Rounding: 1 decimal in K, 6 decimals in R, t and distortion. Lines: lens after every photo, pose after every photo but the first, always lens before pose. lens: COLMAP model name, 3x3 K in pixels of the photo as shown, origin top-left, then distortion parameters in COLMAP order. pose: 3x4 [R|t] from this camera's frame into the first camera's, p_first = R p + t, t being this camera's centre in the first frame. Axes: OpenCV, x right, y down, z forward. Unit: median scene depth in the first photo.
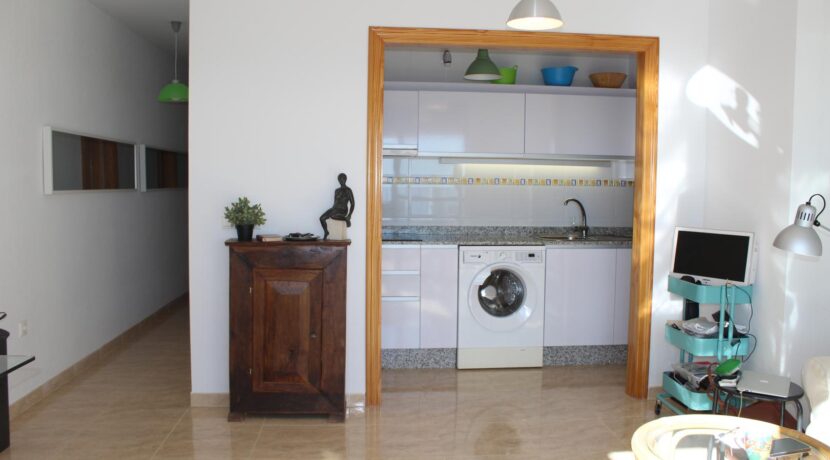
lens RADIAL K [[708.0, 0, 413.9], [0, 708.0, 218.9], [0, 0, 1]] dist [-0.056631, 0.005304]
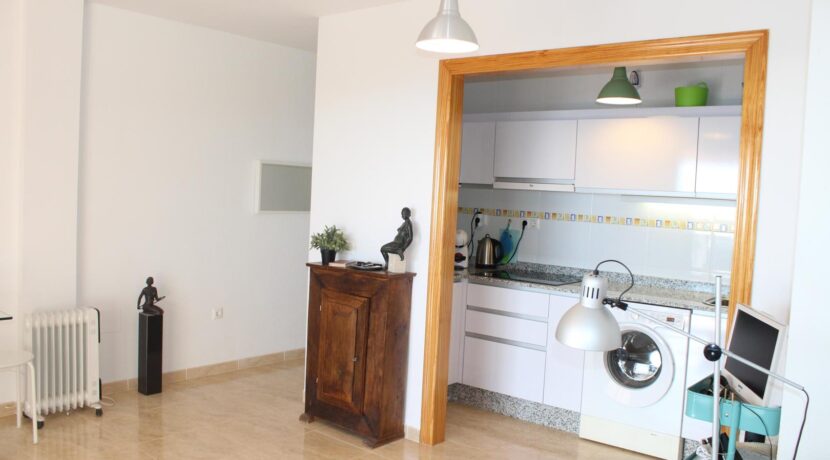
lens RADIAL K [[714.3, 0, 407.7], [0, 714.3, 233.1], [0, 0, 1]] dist [-0.161099, 0.177779]
pose [[0.711099, 0.059094, -0.700604, 0.619445], [-0.075893, 0.997091, 0.007072, -0.034834], [0.698984, 0.048142, 0.713515, 0.274504]]
